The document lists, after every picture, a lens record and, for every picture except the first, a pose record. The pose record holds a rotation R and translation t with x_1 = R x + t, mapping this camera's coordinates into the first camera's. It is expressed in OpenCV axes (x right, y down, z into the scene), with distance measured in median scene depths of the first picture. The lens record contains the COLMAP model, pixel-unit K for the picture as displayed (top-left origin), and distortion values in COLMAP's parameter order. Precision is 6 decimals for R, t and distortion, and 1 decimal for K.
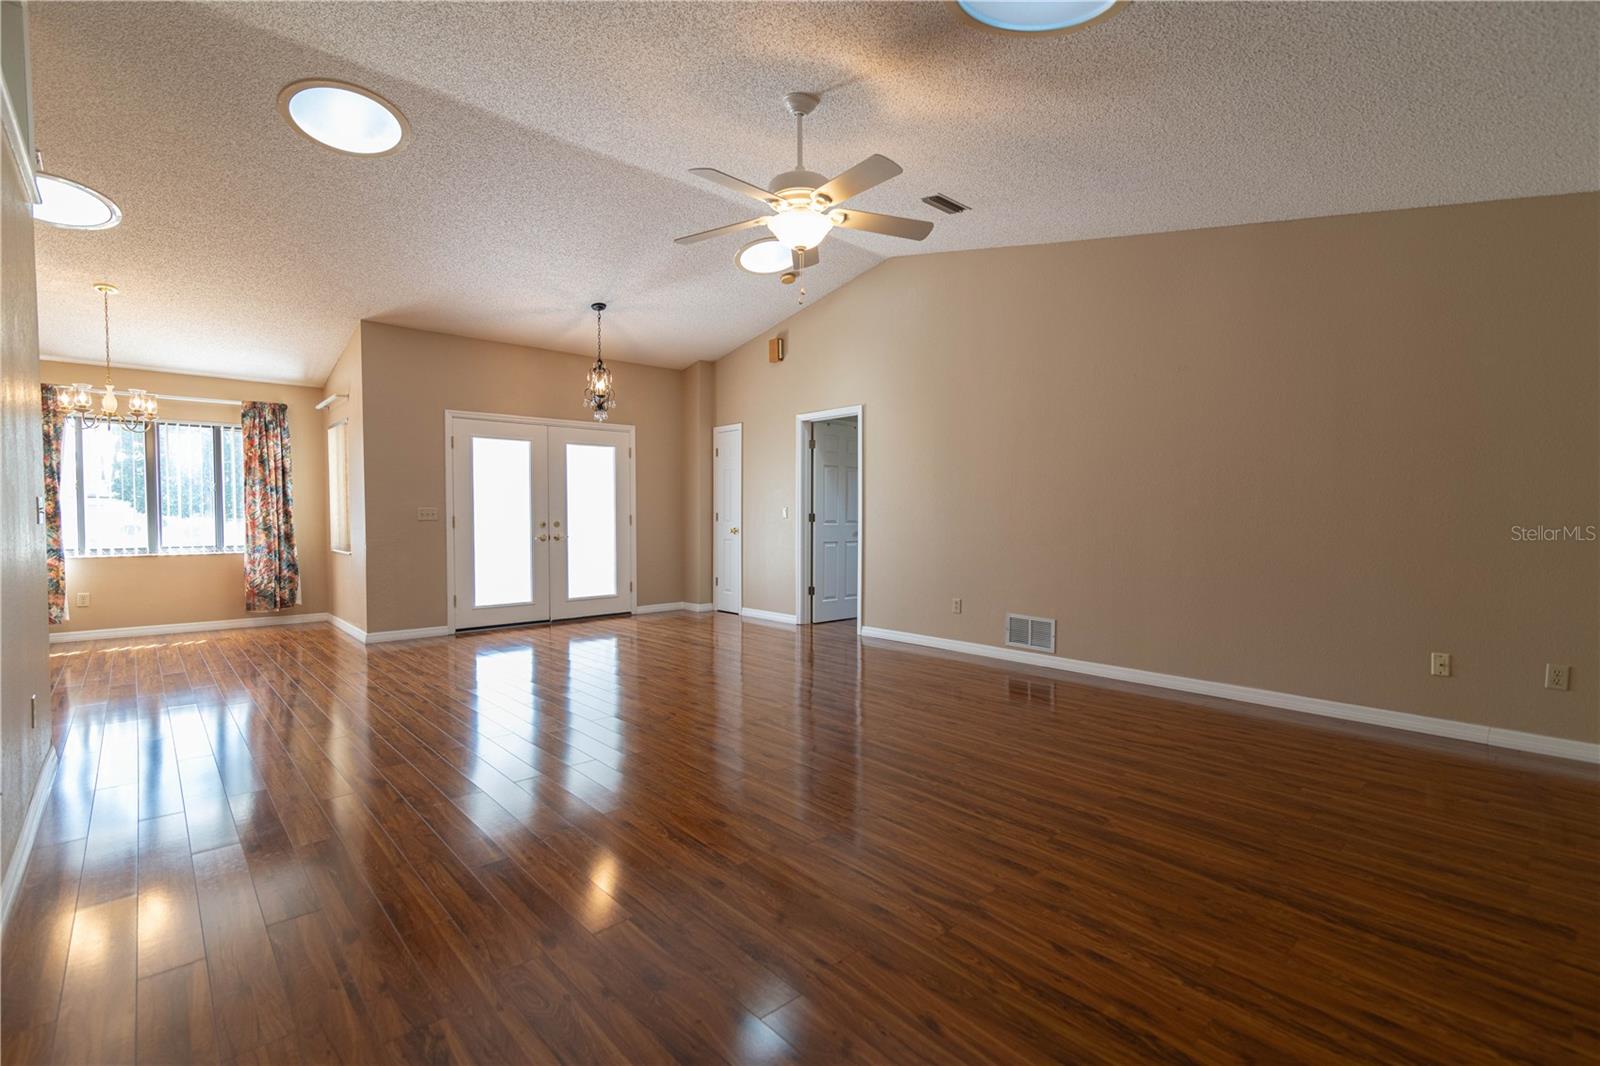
lens RADIAL K [[724.9, 0, 802.0], [0, 724.9, 532.3], [0, 0, 1]] dist [0.014751, -0.001127]
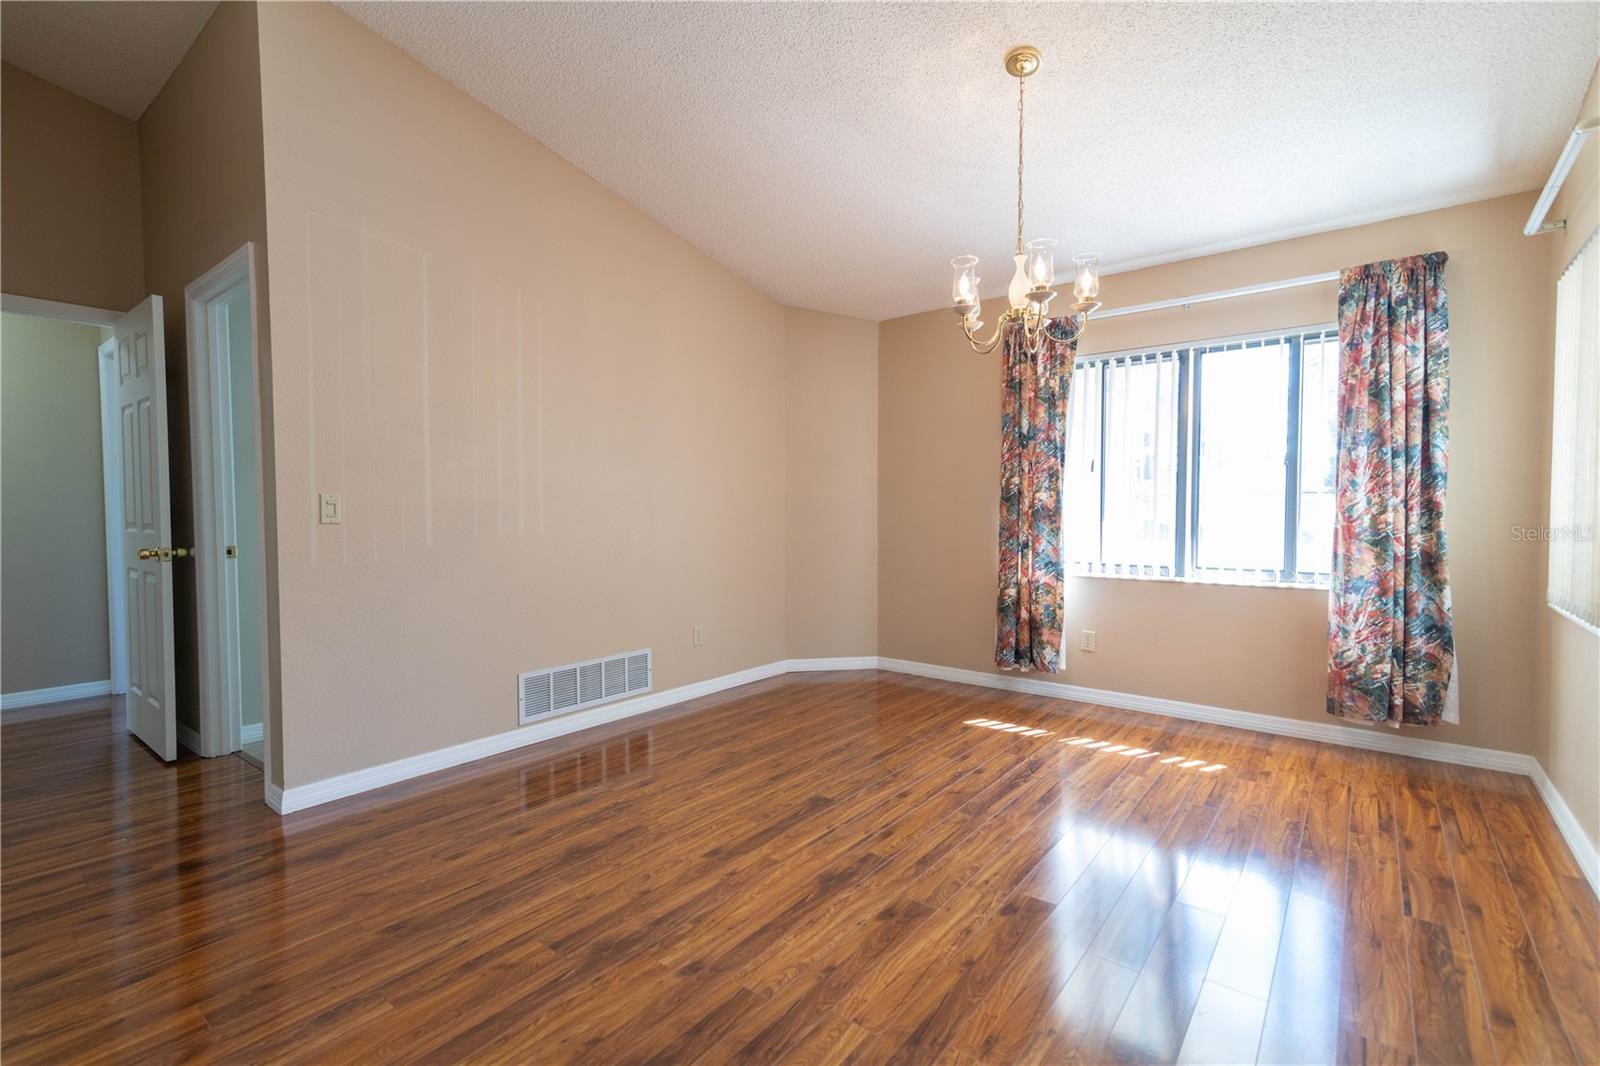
lens RADIAL K [[724.9, 0, 794.1], [0, 724.9, 537.5], [0, 0, 1]] dist [0.014751, -0.001127]
pose [[0.150400, 0.035145, -0.988000, -0.342178], [-0.024553, 0.999192, 0.031805, -0.012895], [0.988320, 0.019475, 0.151141, 0.576948]]
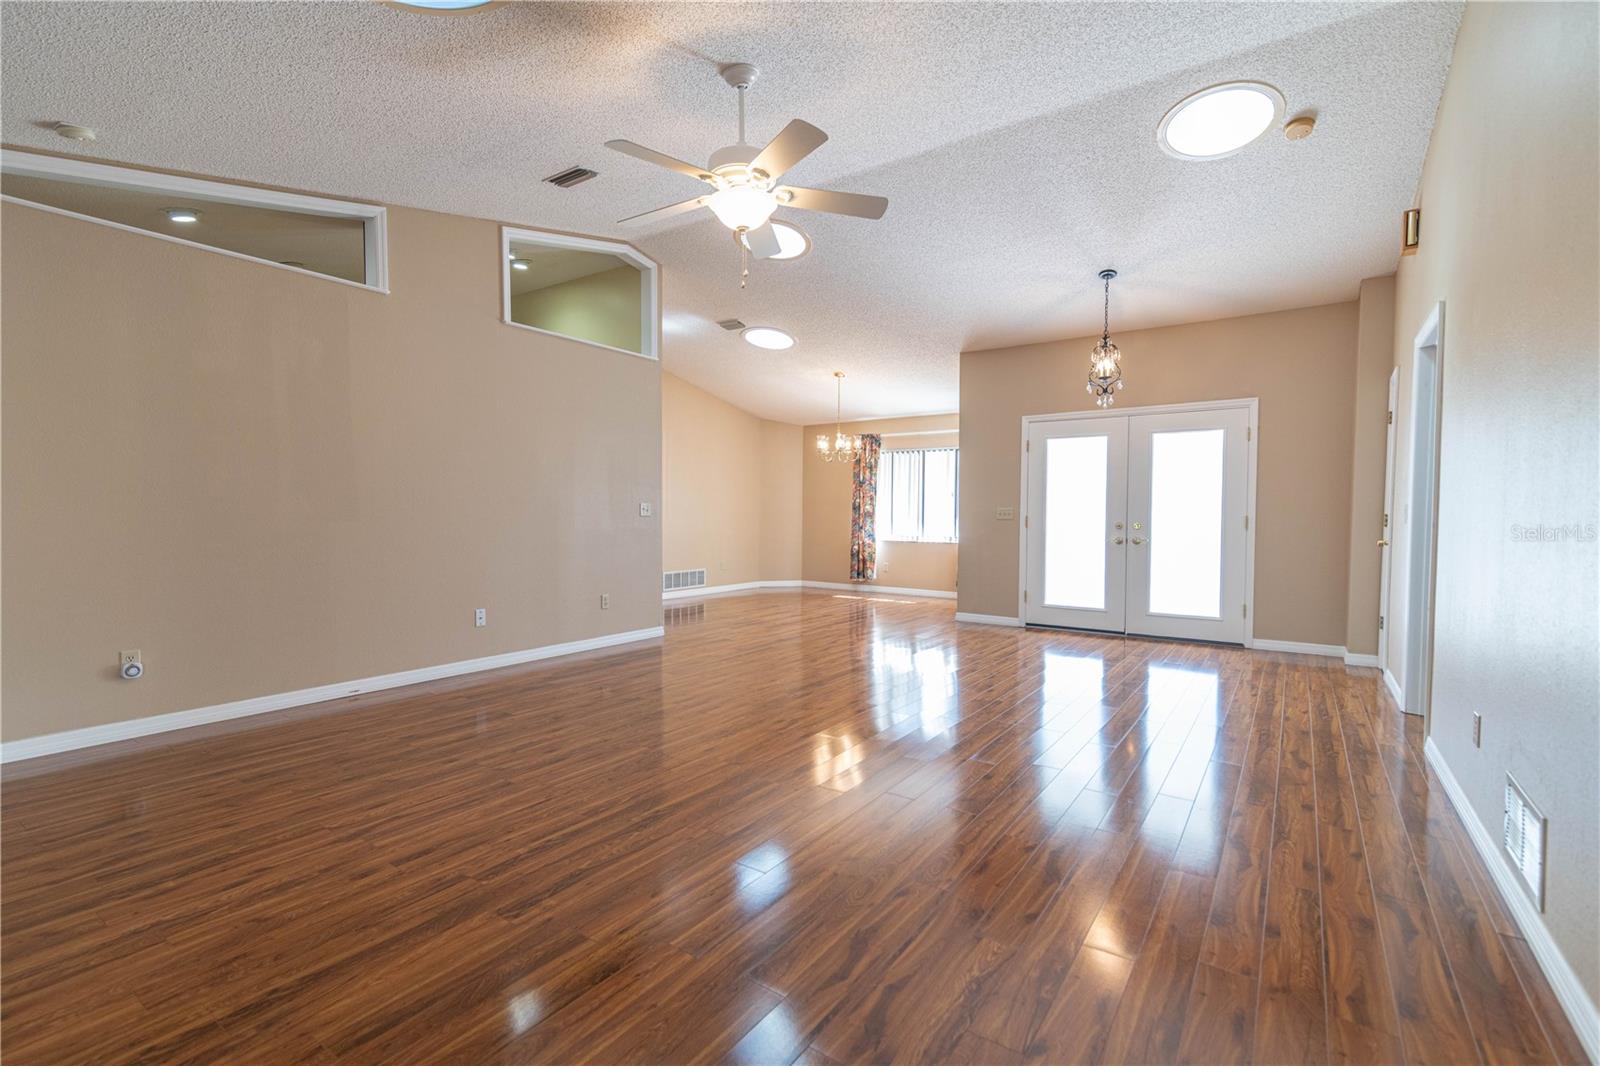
lens RADIAL K [[724.9, 0, 801.0], [0, 724.9, 542.0], [0, 0, 1]] dist [0.014751, -0.001127]
pose [[0.219213, 0.041239, -0.974805, 0.458111], [-0.031647, 0.998881, 0.035140, -0.010563], [0.975164, 0.023146, 0.220273, 0.426964]]
